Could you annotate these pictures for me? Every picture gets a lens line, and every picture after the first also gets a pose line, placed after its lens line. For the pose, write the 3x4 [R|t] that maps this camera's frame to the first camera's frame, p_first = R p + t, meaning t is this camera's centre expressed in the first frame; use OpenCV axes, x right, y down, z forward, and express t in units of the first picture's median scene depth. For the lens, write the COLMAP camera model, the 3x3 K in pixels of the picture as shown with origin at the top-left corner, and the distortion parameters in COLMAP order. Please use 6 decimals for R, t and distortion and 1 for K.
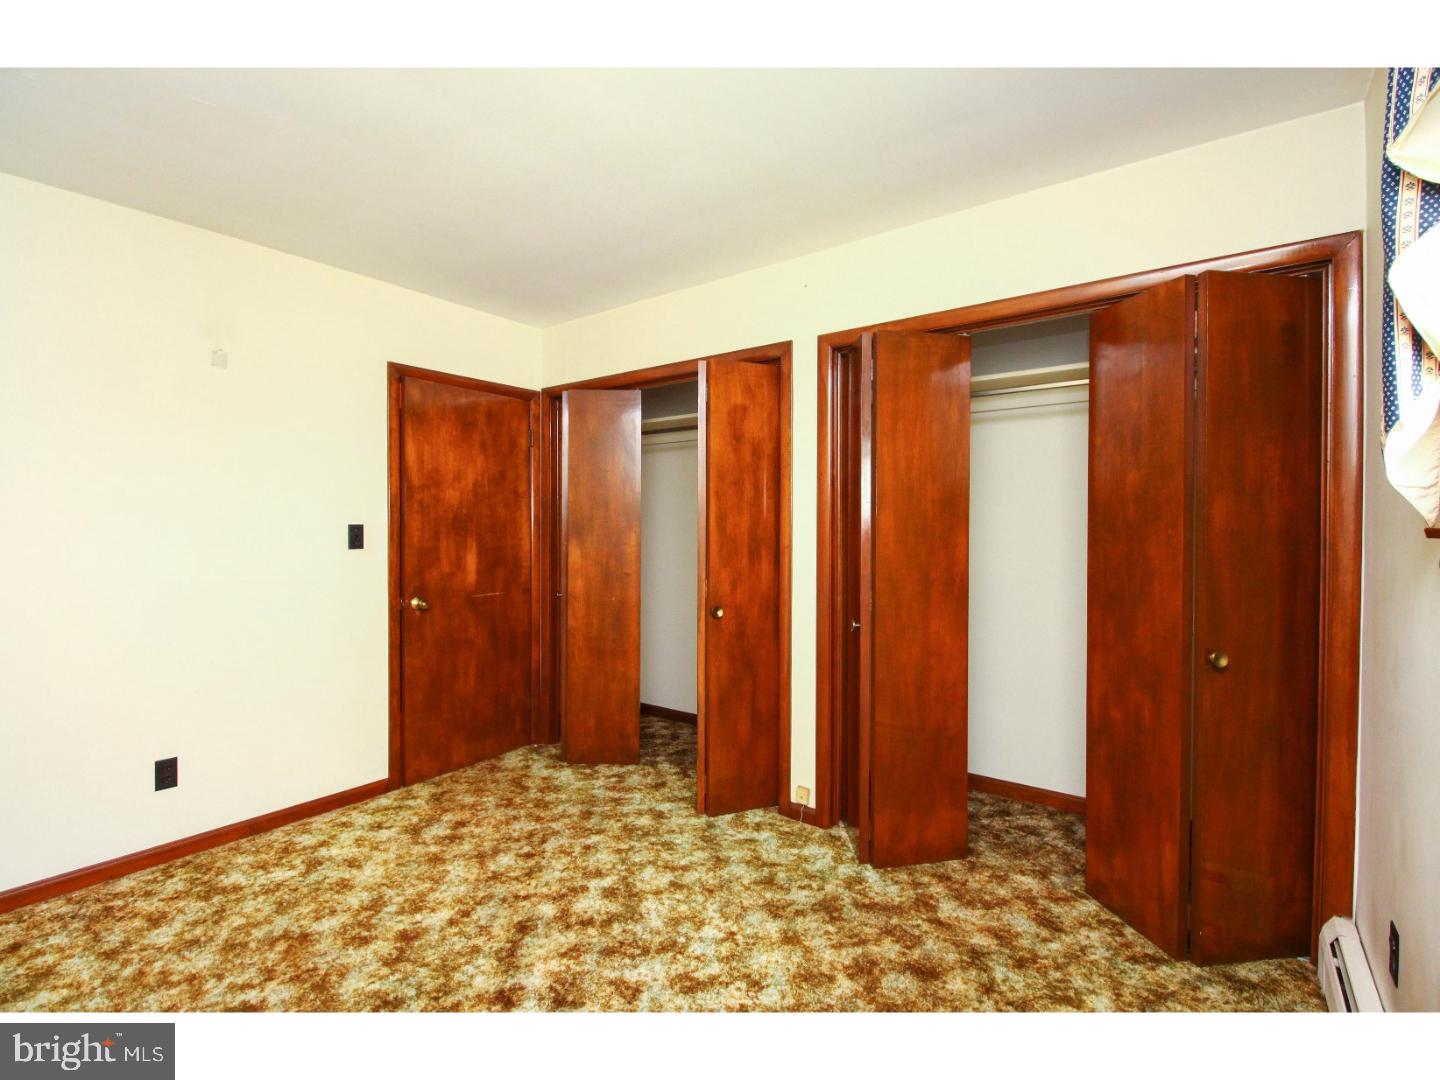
lens RADIAL K [[678.5, 0, 716.0], [0, 678.5, 531.6], [0, 0, 1]] dist [-0.001382, -0.004168]
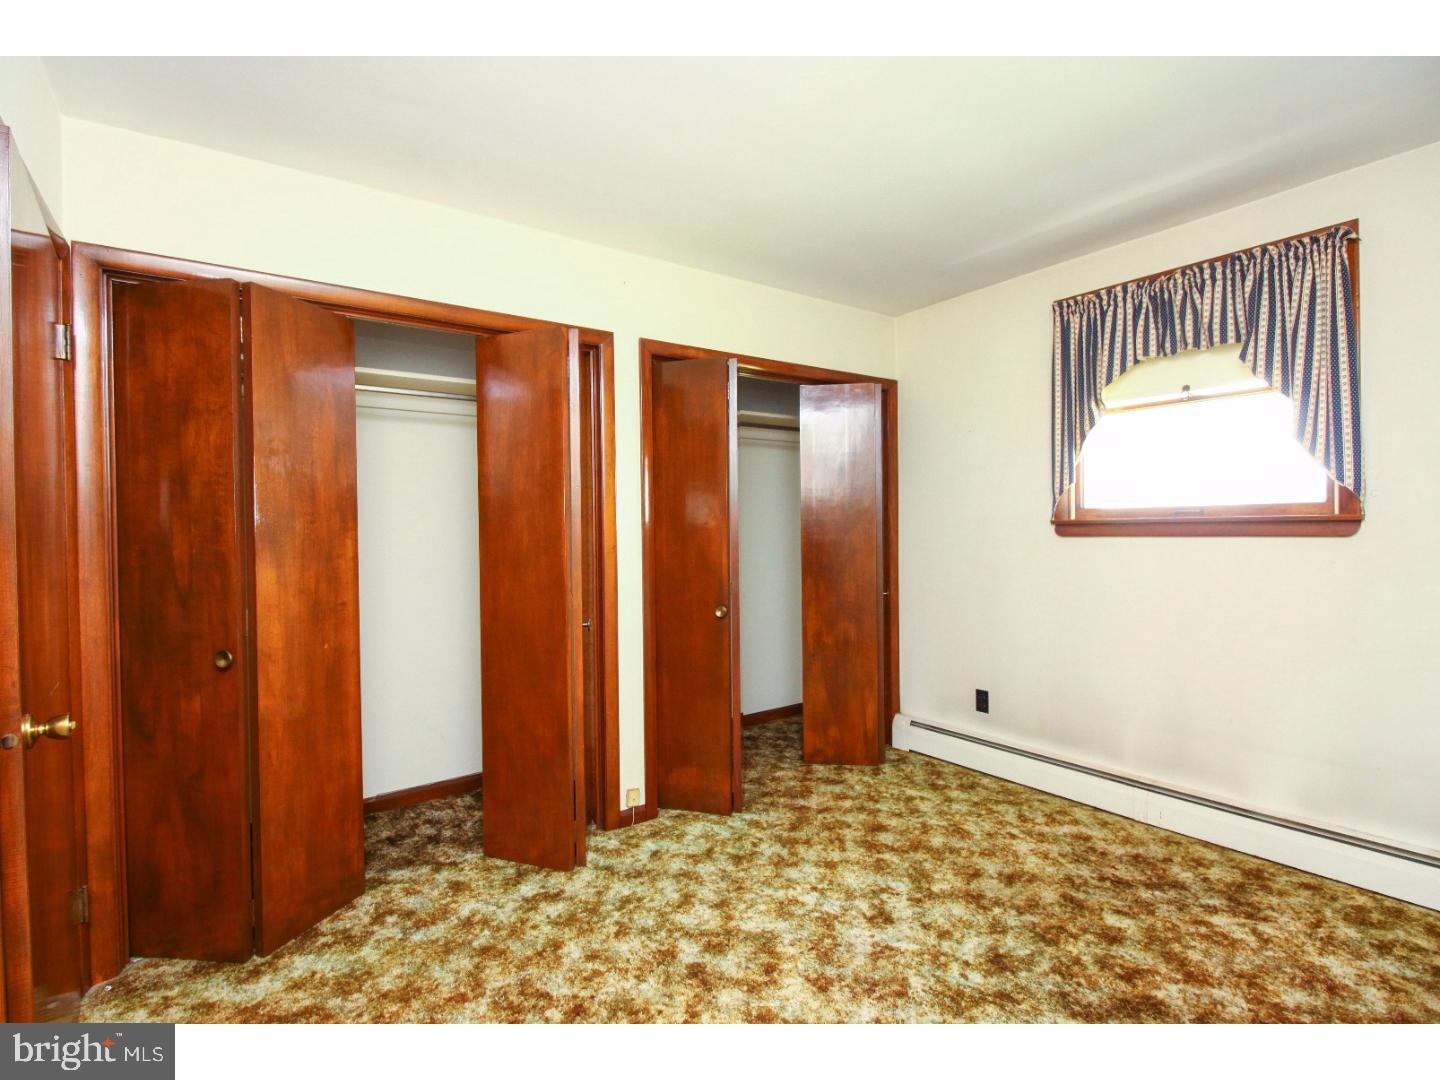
lens RADIAL K [[678.5, 0, 716.2], [0, 678.5, 536.5], [0, 0, 1]] dist [-0.001382, -0.004168]
pose [[0.296659, -0.019465, 0.954785, -0.862137], [0.019901, 0.999701, 0.014197, -0.004787], [-0.954776, 0.014789, 0.296957, 0.649644]]
